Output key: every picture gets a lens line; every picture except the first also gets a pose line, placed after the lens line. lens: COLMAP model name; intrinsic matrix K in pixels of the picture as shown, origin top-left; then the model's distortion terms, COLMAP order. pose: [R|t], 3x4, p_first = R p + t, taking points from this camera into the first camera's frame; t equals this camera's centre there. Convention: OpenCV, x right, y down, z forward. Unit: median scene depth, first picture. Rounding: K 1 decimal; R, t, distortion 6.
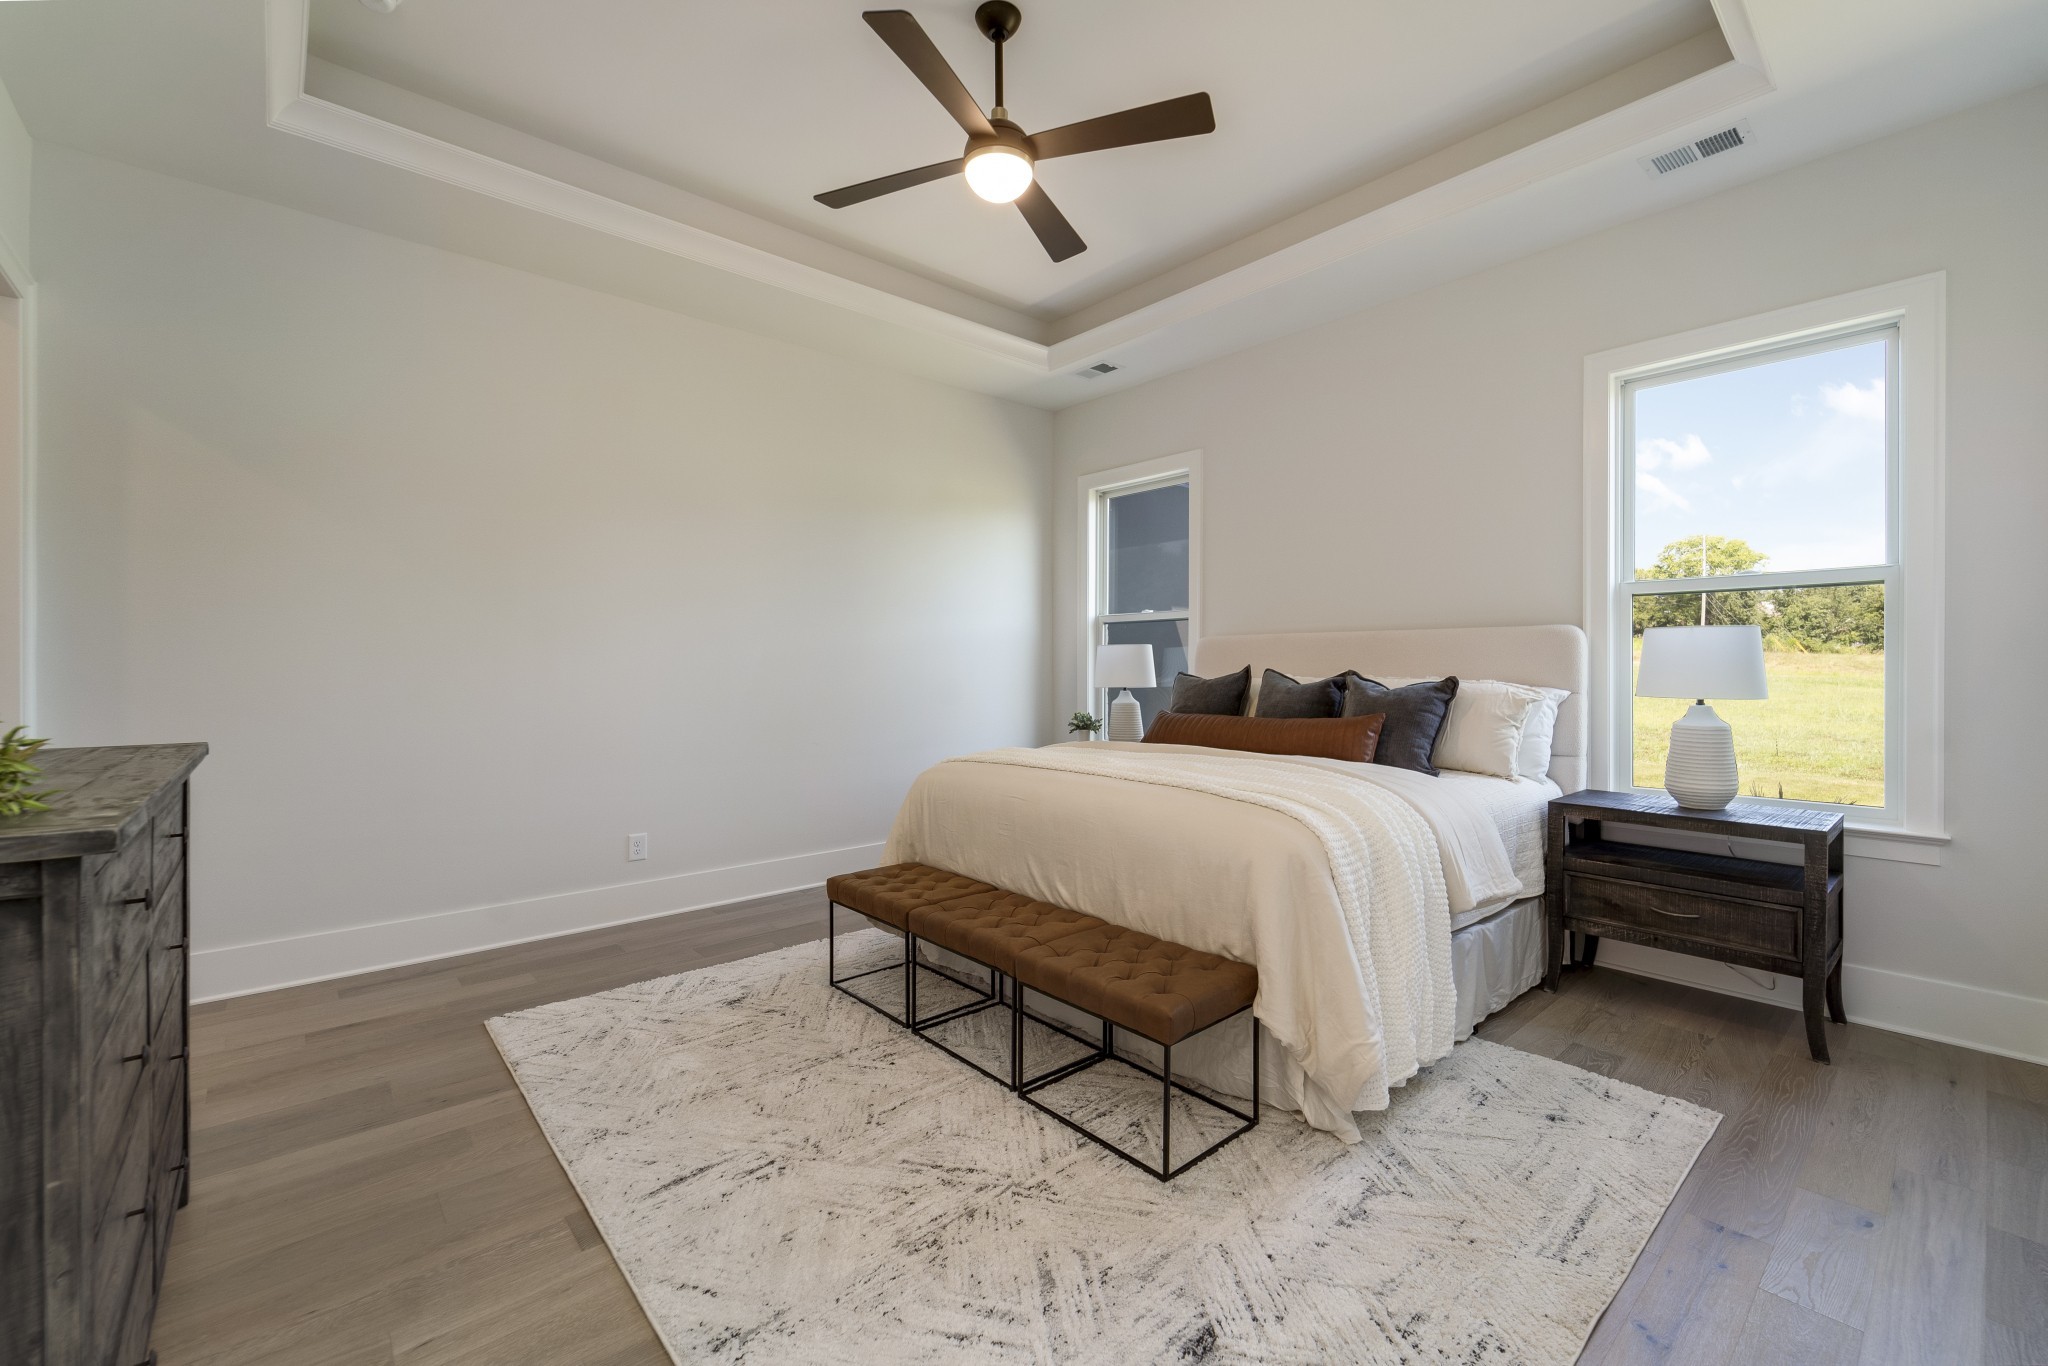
lens RADIAL K [[863.7, 0, 1017.2], [0, 863.7, 668.9], [0, 0, 1]] dist [0.040144, -0.000042]
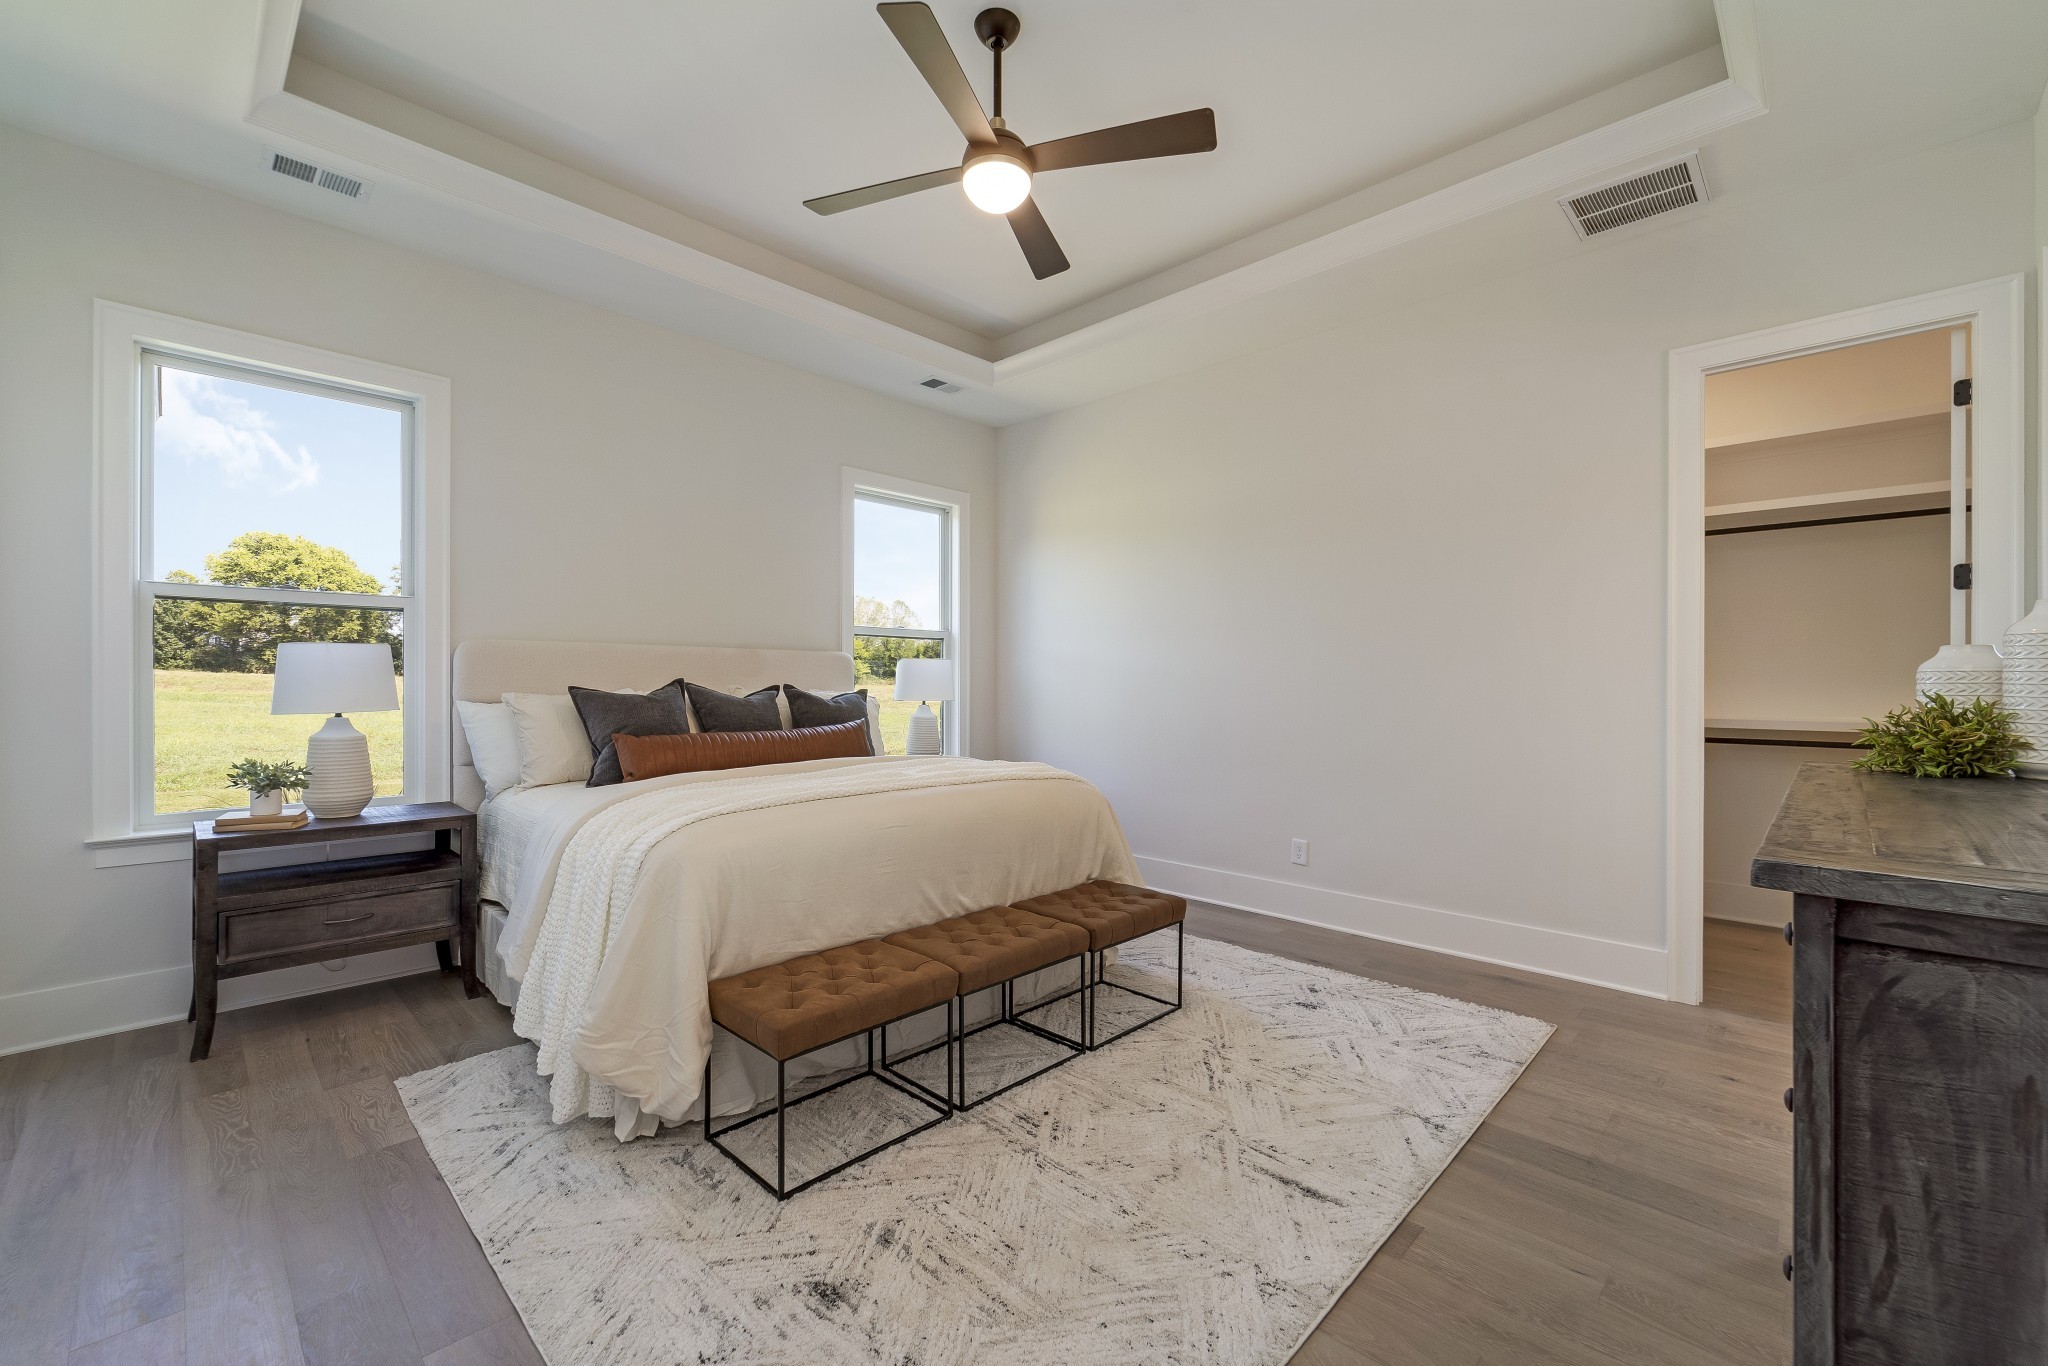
lens RADIAL K [[838.8, 0, 1026.6], [0, 838.8, 689.2], [0, 0, 1]] dist [-0.001673, -0.000129]
pose [[-0.094346, -0.007585, 0.995511, -0.887646], [0.000220, 0.999971, 0.007640, 0.000779], [-0.995539, 0.000940, -0.094342, 0.965307]]
